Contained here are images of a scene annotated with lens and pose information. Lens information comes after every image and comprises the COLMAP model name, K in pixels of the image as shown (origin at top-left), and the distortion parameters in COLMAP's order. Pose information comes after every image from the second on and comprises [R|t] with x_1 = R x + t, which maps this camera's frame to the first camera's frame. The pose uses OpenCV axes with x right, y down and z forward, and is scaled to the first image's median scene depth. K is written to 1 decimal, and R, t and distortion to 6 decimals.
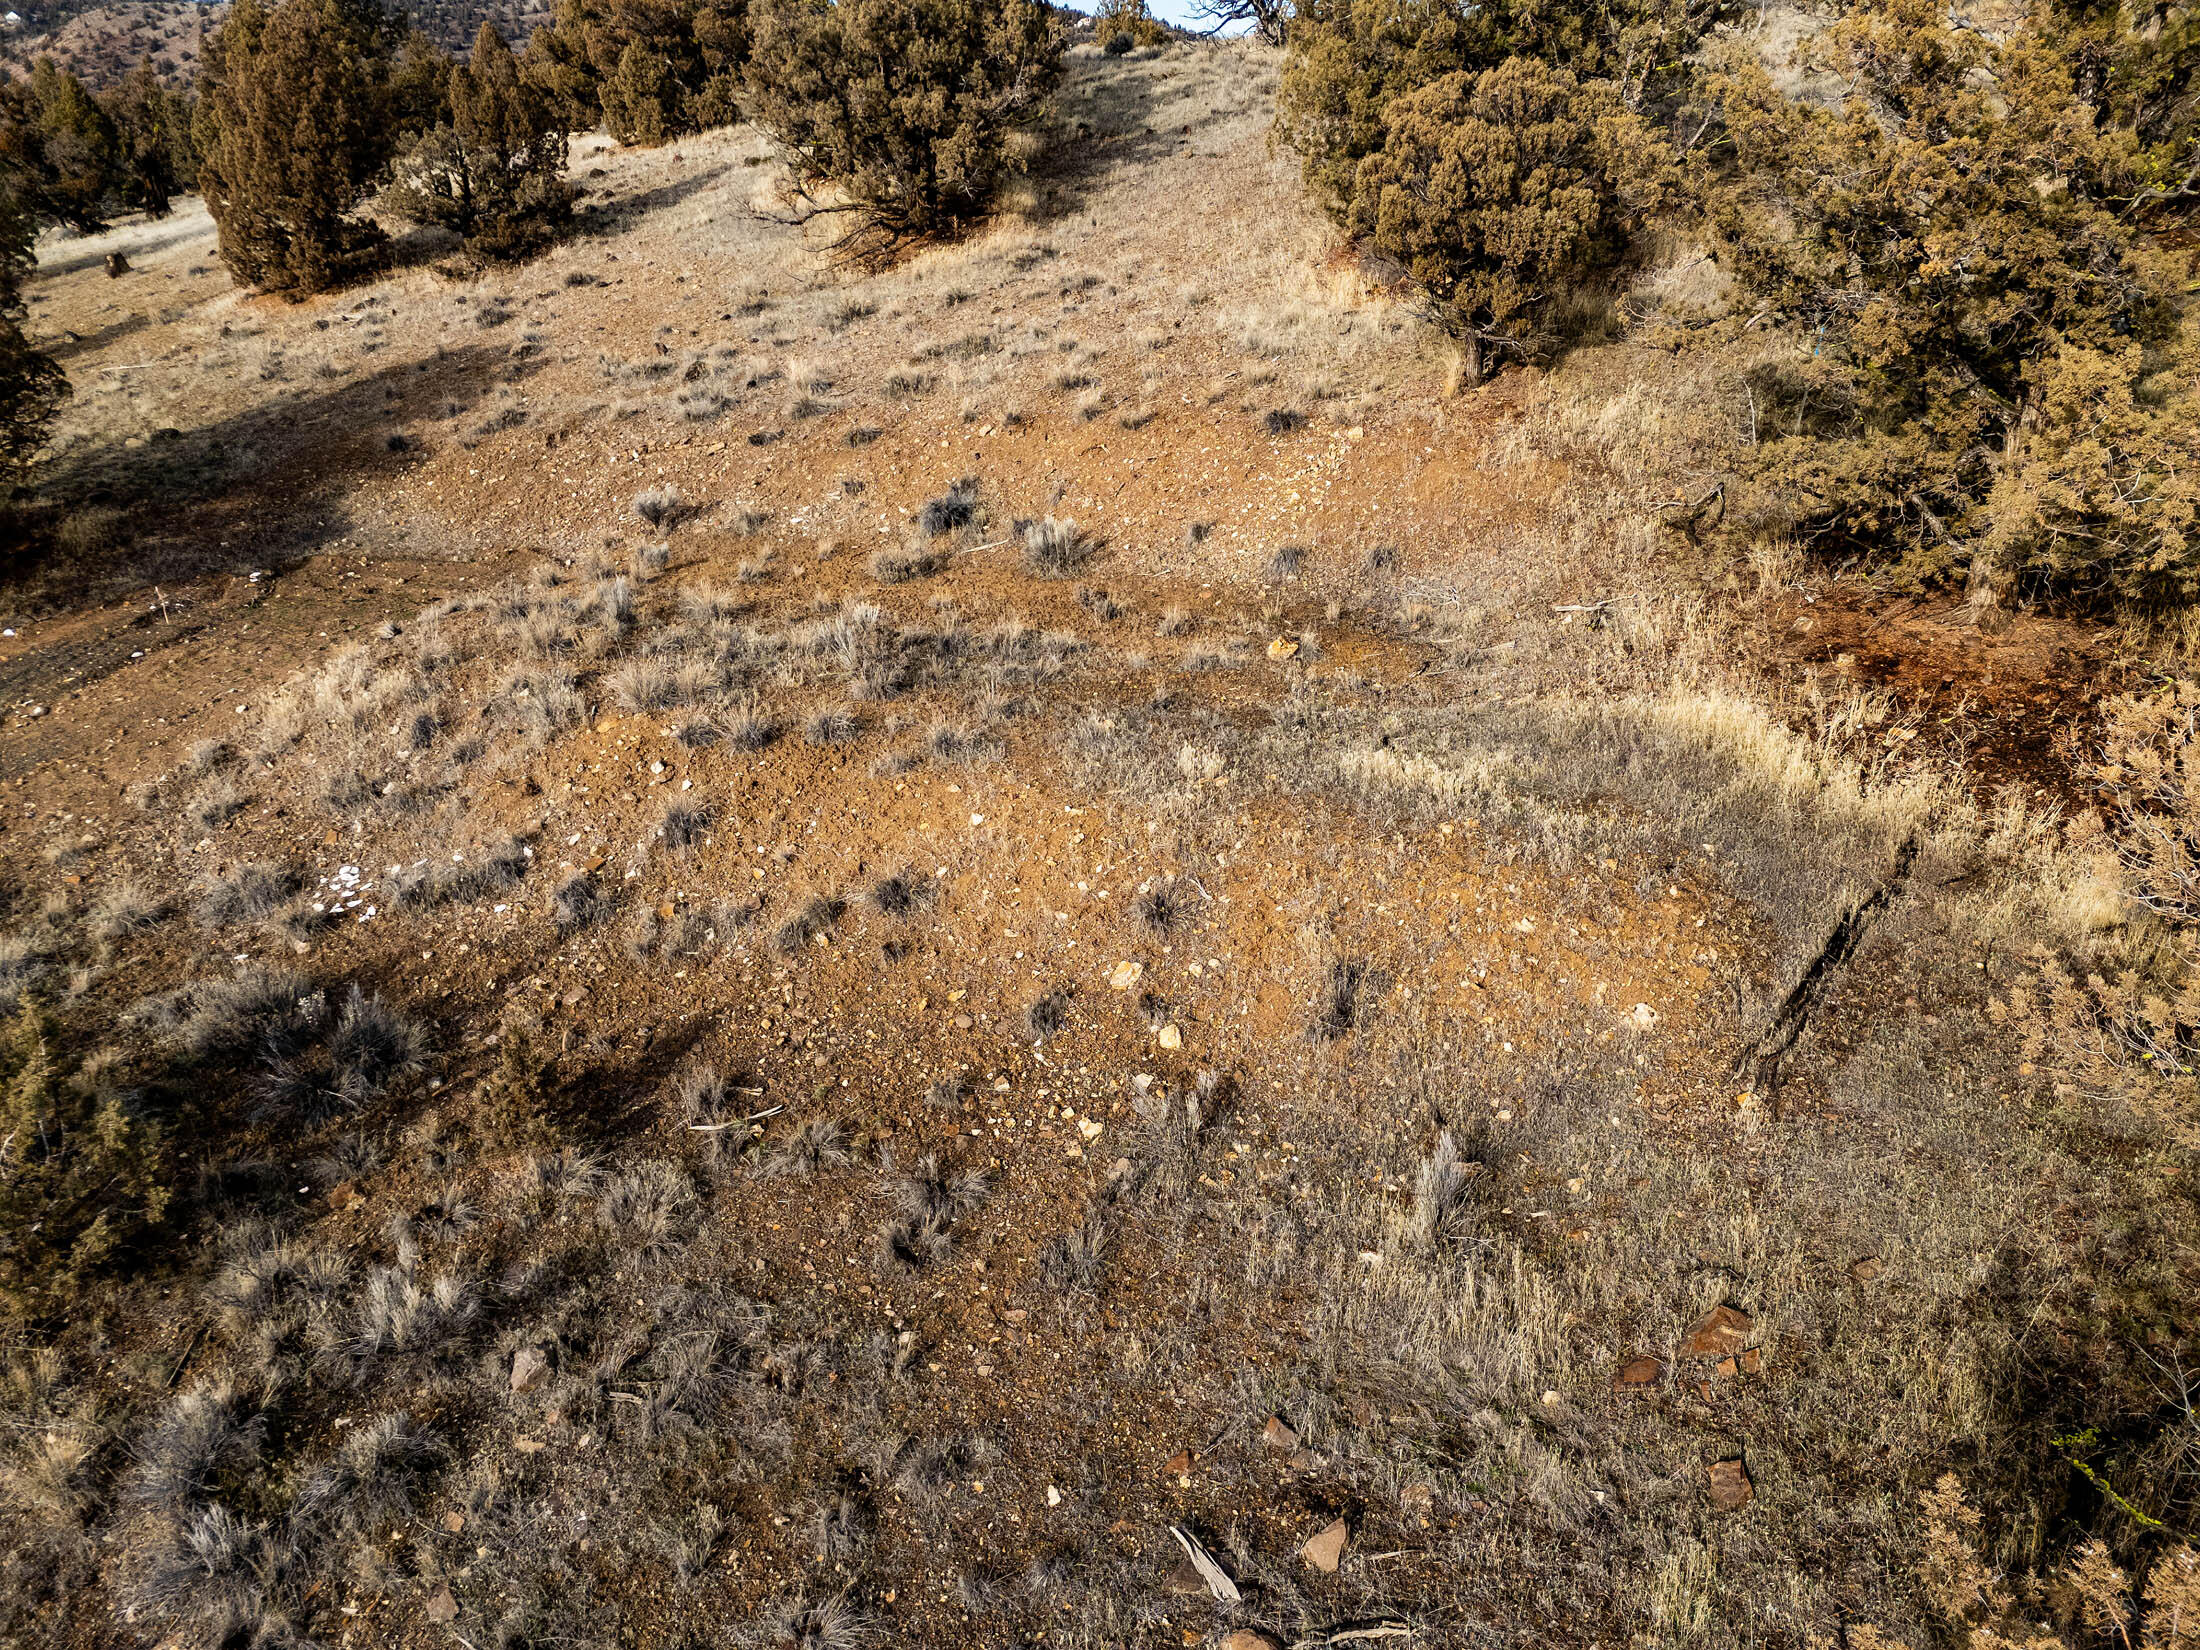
lens RADIAL K [[1610.7, 0, 1102.1], [0, 1610.7, 815.6], [0, 0, 1]] dist [0.067541, -0.048927]
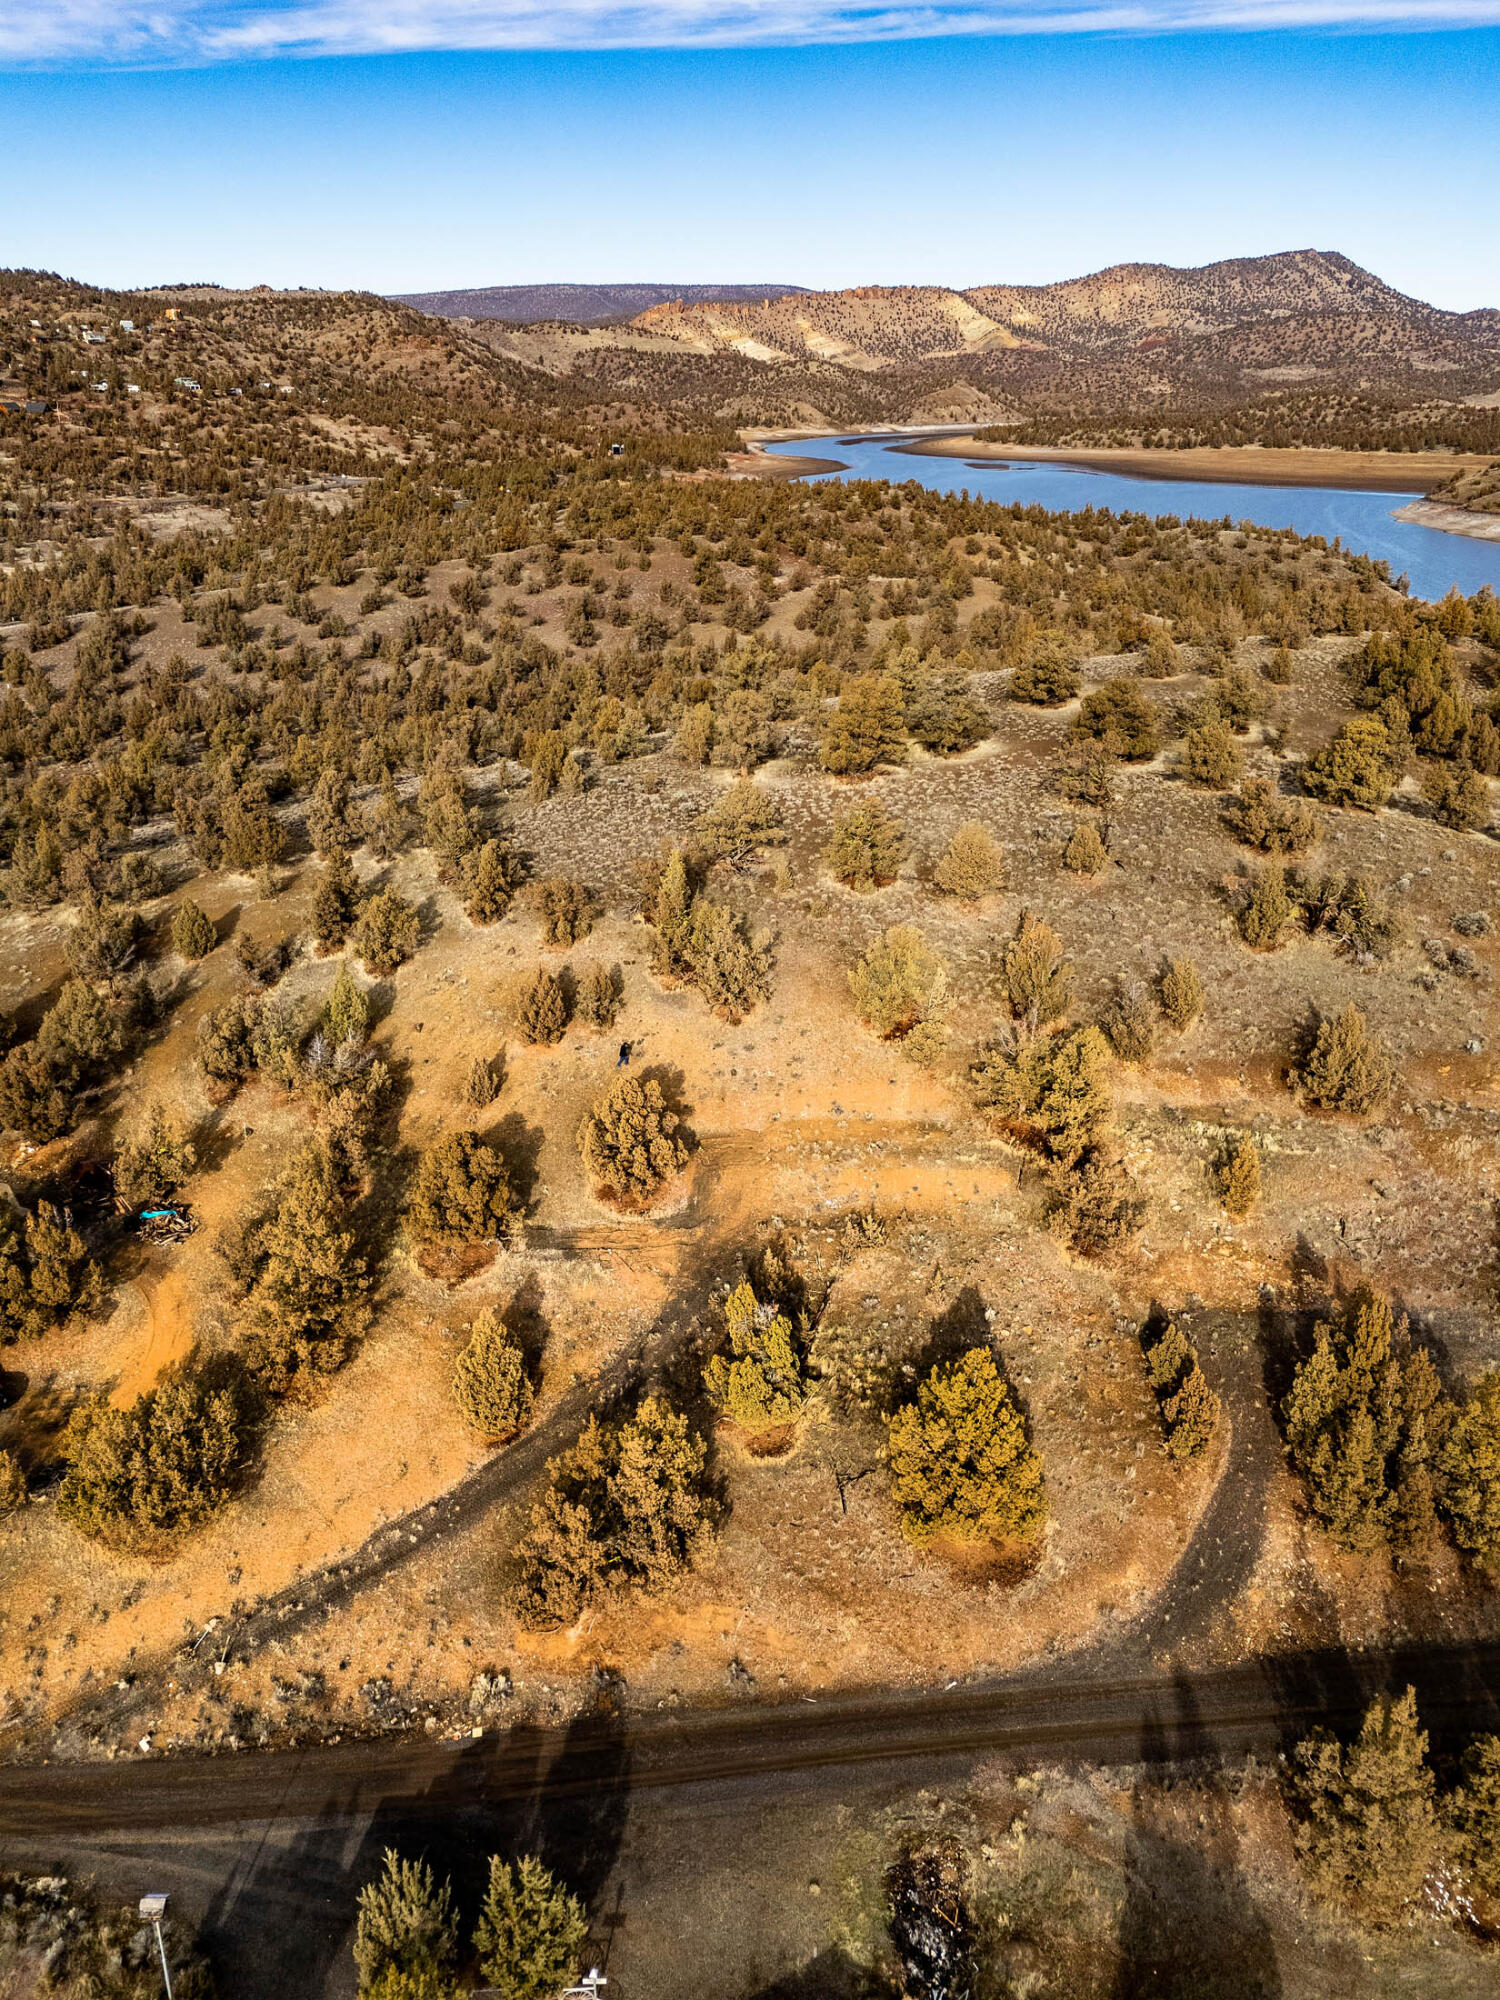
lens RADIAL K [[1464.3, 0, 746.8], [0, 1464.3, 999.7], [0, 0, 1]] dist [0.067541, -0.048927]
pose [[0.901813, -0.169432, 0.397524, -2.040789], [0.163886, 0.985303, 0.048165, -0.768629], [-0.399843, 0.021713, 0.916327, -3.000230]]
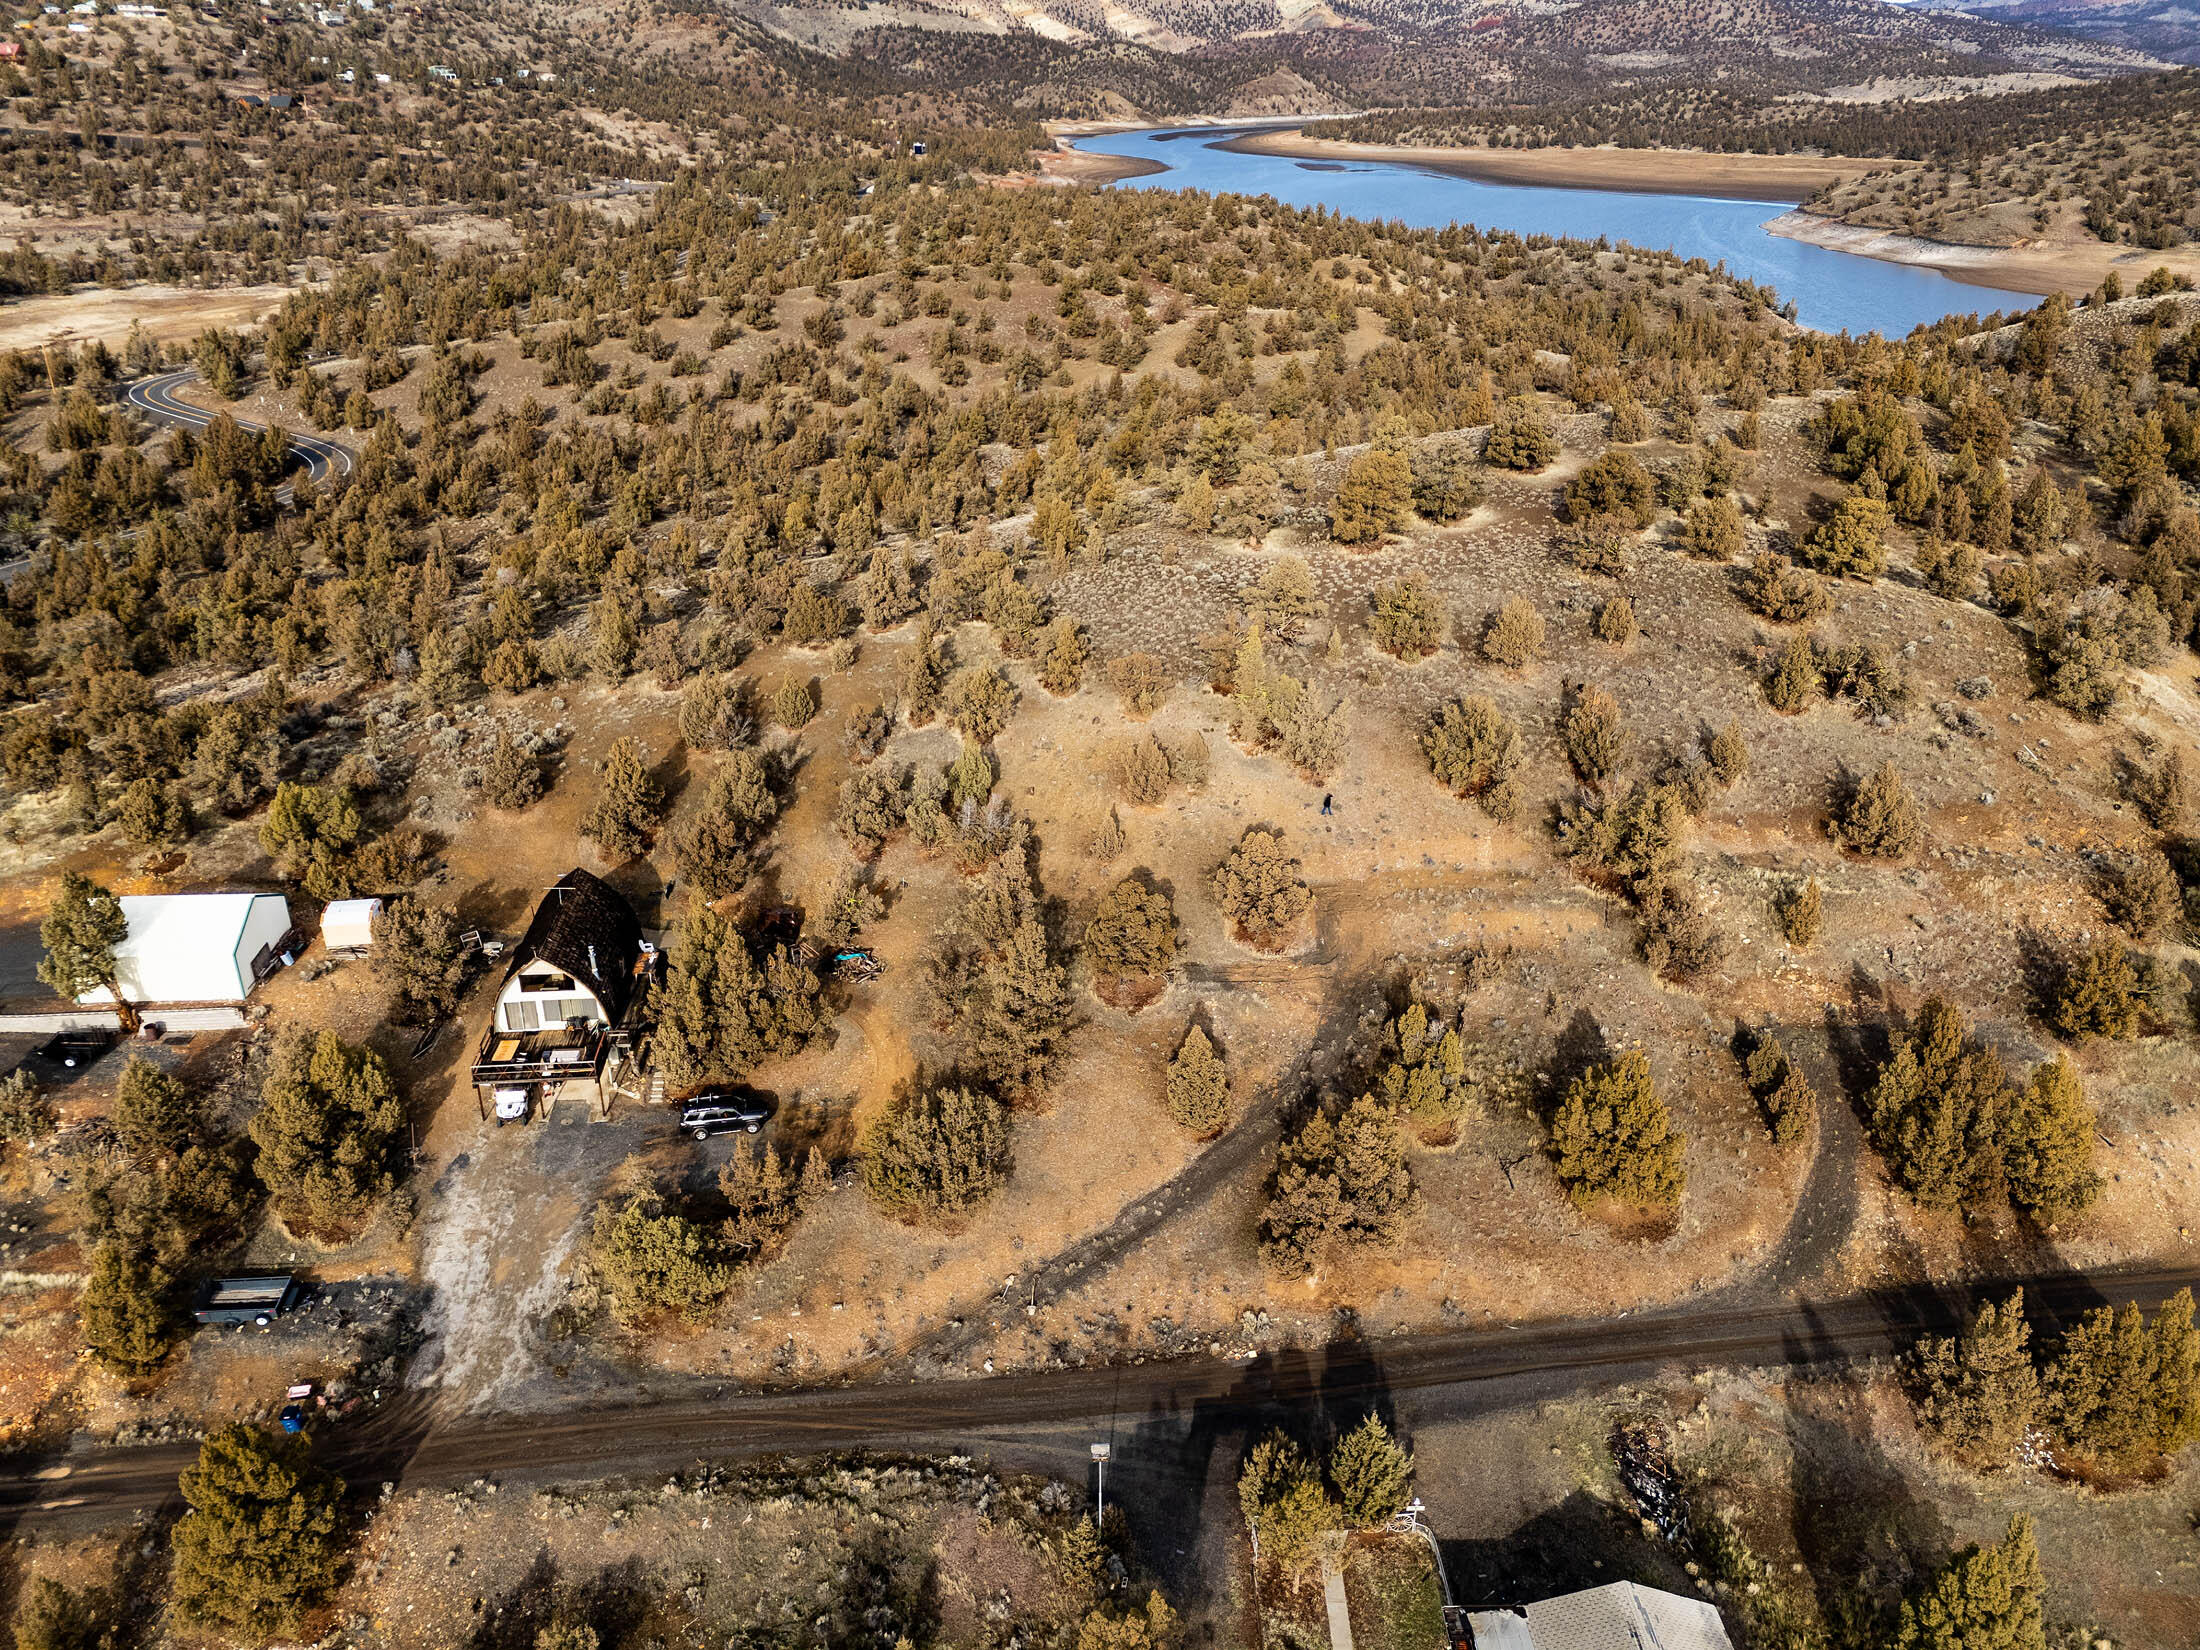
lens RADIAL K [[1610.7, 0, 1095.2], [0, 1610.7, 818.9], [0, 0, 1]] dist [0.067541, -0.048927]
pose [[0.885935, -0.193777, 0.421390, -3.381307], [0.170121, 0.980983, 0.093444, -1.027413], [-0.431484, -0.011099, 0.902052, -3.503018]]
